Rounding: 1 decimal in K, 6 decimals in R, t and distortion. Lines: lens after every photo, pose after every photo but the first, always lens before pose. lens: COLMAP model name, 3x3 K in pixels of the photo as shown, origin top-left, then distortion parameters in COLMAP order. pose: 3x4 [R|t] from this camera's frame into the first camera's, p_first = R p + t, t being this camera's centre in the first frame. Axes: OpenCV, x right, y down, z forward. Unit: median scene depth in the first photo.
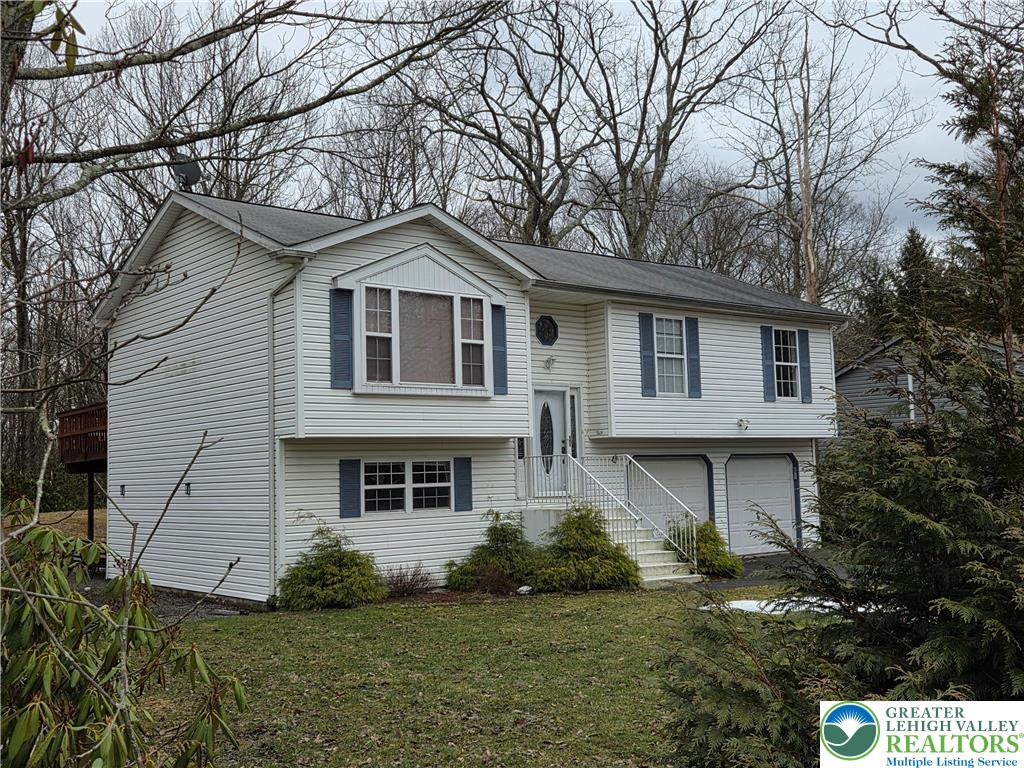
lens RADIAL K [[1094.2, 0, 512.0], [0, 1094.2, 384.0], [0, 0, 1]] dist [0.011304, -0.000151]
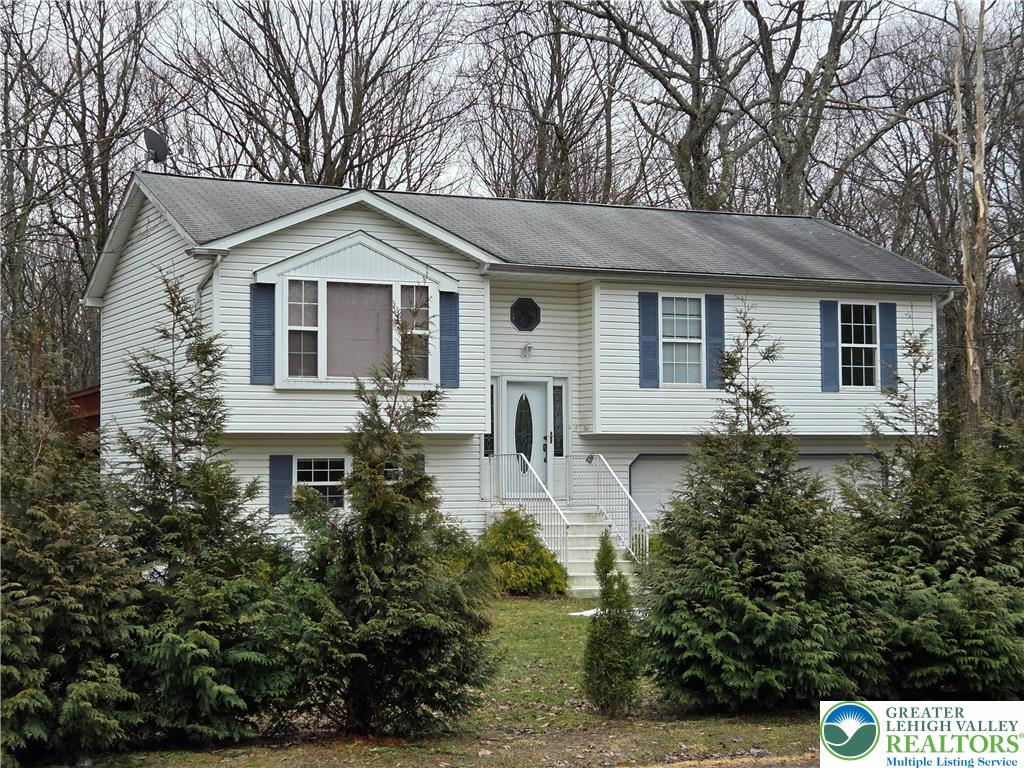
lens RADIAL K [[1753.3, 0, 512.0], [0, 1753.3, 384.0], [0, 0, 1]] dist [0.025389, 0.099183]
pose [[0.970474, 0.008883, -0.241041, 0.405160], [0.000234, 0.999287, 0.037768, -0.050693], [0.241205, -0.036709, 0.969780, -0.440746]]
